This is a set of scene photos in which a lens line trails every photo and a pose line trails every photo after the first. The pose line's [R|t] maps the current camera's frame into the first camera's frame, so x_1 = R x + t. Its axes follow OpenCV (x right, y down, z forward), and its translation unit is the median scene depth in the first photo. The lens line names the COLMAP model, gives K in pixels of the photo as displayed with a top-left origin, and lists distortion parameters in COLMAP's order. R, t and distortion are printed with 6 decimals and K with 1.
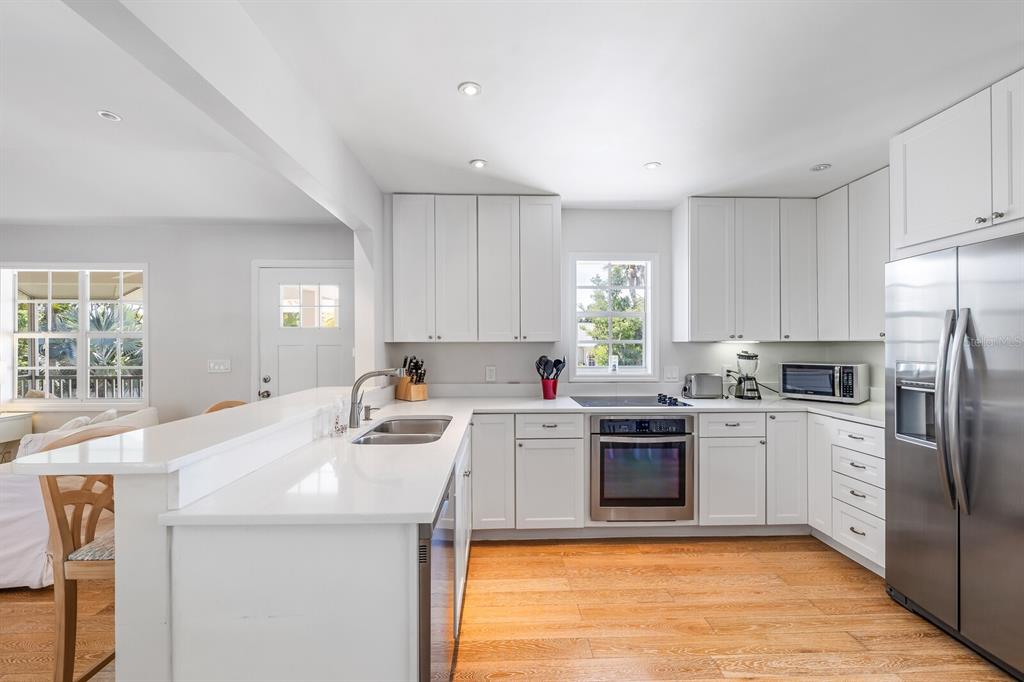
lens RADIAL K [[434.4, 0, 512.0], [0, 434.4, 341.0], [0, 0, 1]] dist [-0.001266, -0.000171]
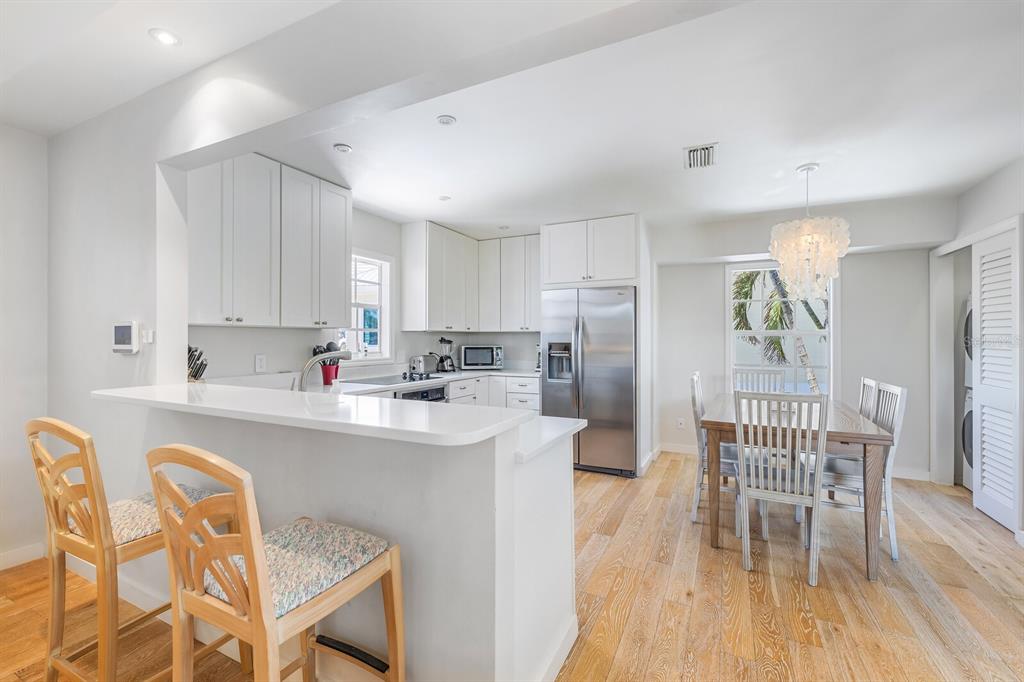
lens RADIAL K [[434.4, 0, 512.0], [0, 434.4, 341.0], [0, 0, 1]] dist [-0.001266, -0.000171]
pose [[0.476403, -0.002085, 0.879225, -0.642626], [-0.008289, 0.999942, 0.006863, 0.021864], [-0.879188, -0.010558, 0.476358, 0.148718]]
